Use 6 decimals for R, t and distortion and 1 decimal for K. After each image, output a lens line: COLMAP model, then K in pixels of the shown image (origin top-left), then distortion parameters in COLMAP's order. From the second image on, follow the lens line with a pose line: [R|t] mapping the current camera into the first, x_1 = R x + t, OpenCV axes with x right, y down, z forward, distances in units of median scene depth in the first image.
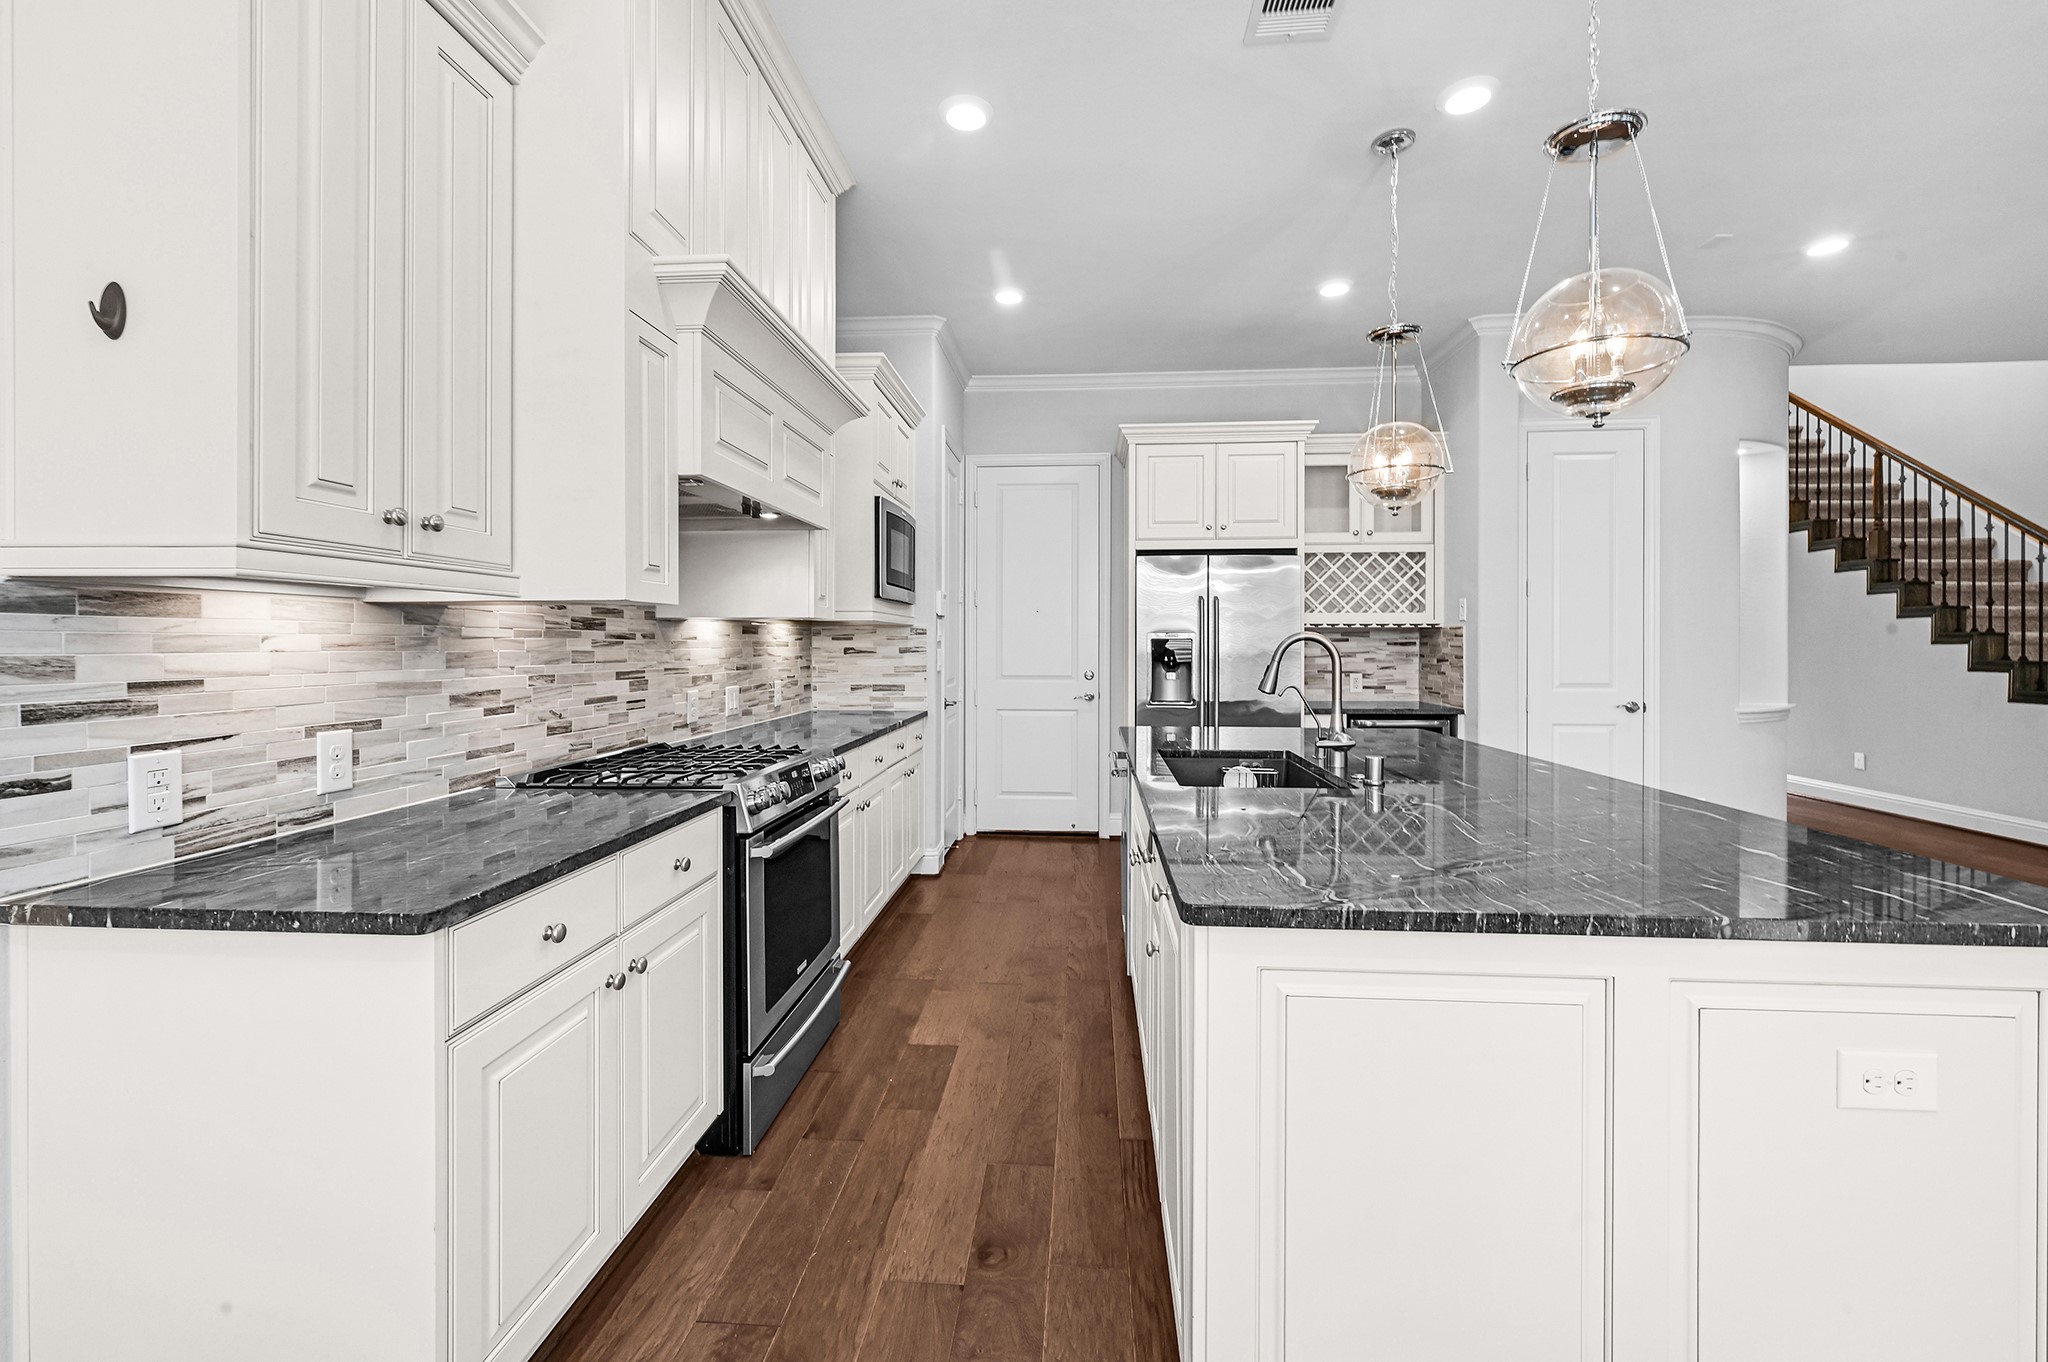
lens RADIAL K [[853.5, 0, 1026.1], [0, 853.5, 640.5], [0, 0, 1]] dist [0.000706, 0.000140]
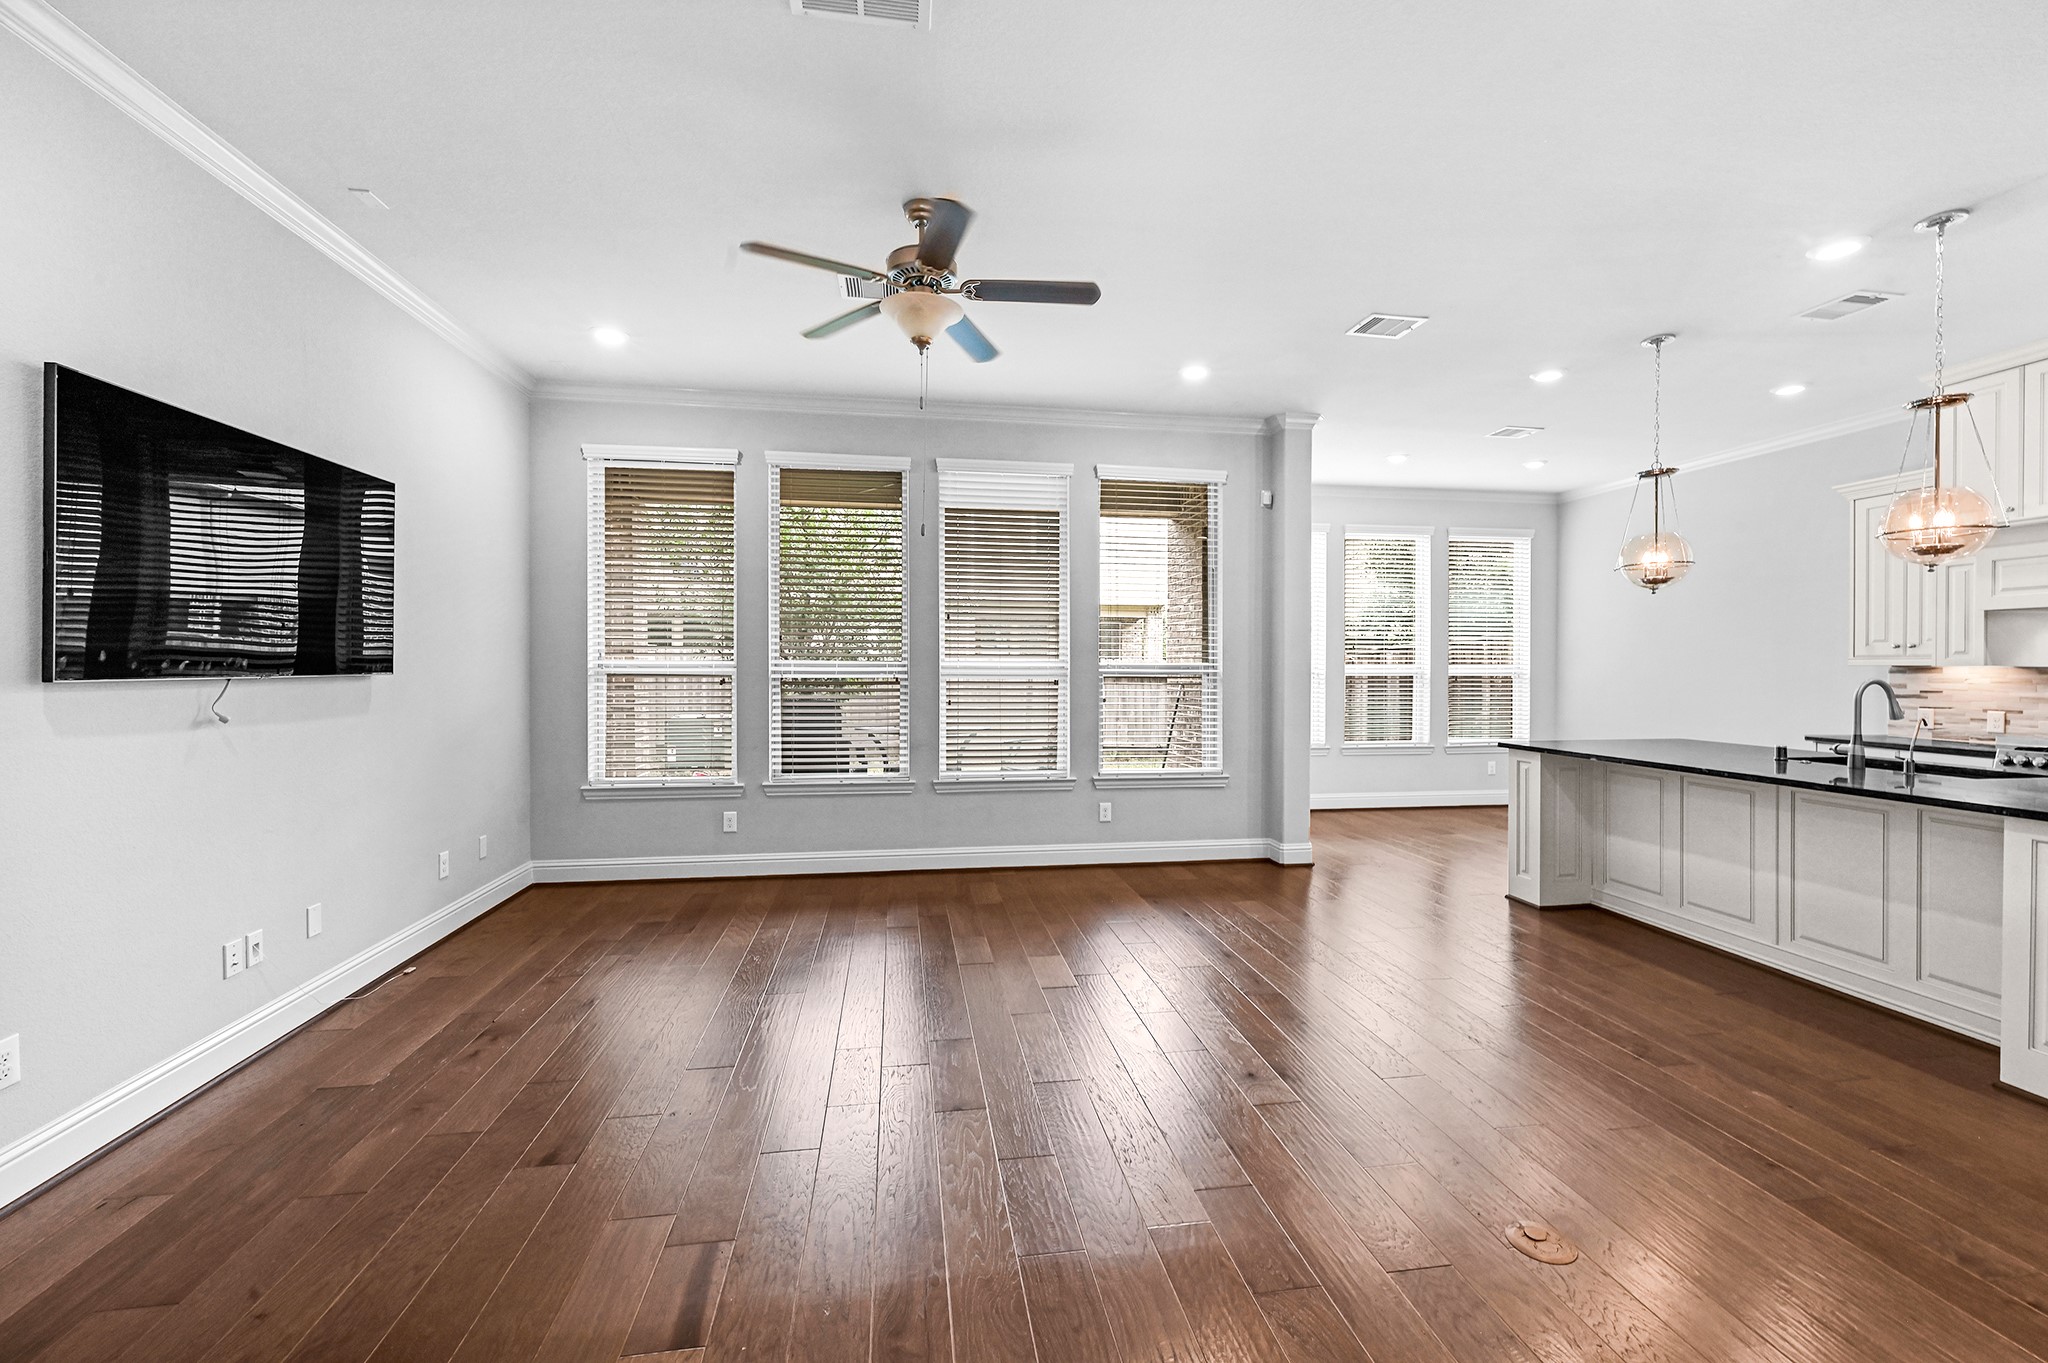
lens RADIAL K [[832.3, 0, 1027.7], [0, 832.3, 671.6], [0, 0, 1]] dist [-0.000075, 0.000175]
pose [[-0.974395, -0.002101, -0.224835, 2.954363], [-0.002843, 0.999992, 0.002974, -0.028587], [0.224827, 0.003537, -0.974392, 2.937475]]
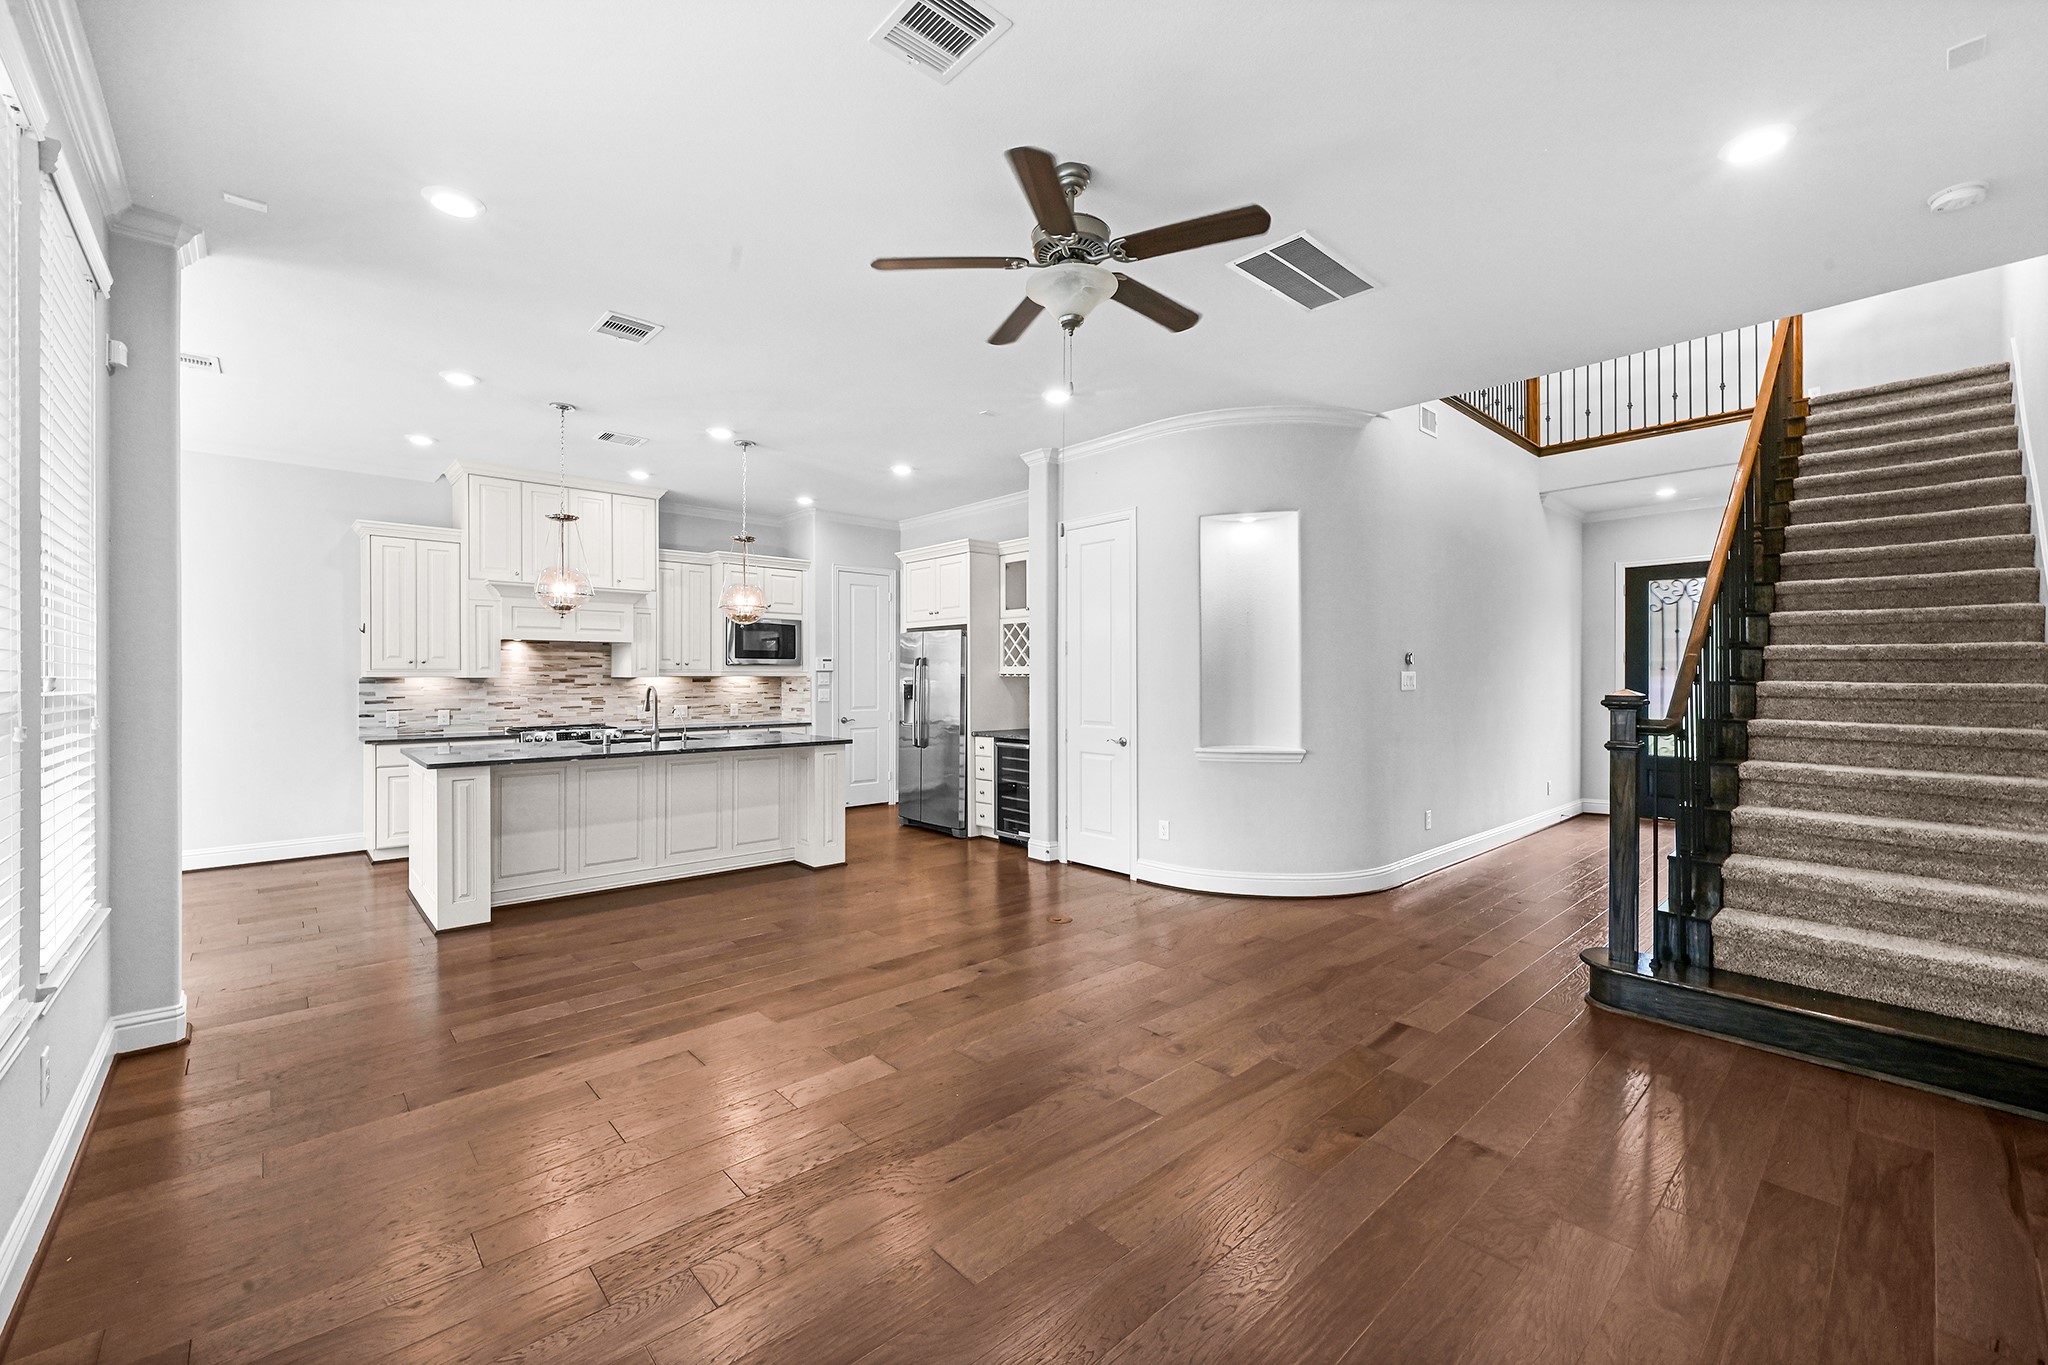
lens RADIAL K [[832.3, 0, 1027.7], [0, 832.3, 672.6], [0, 0, 1]] dist [-0.000075, 0.000175]
pose [[0.734387, -0.004351, -0.678717, 3.777686], [0.003665, 0.999990, -0.002445, -0.050434], [0.678721, -0.000691, 0.734396, -0.013626]]
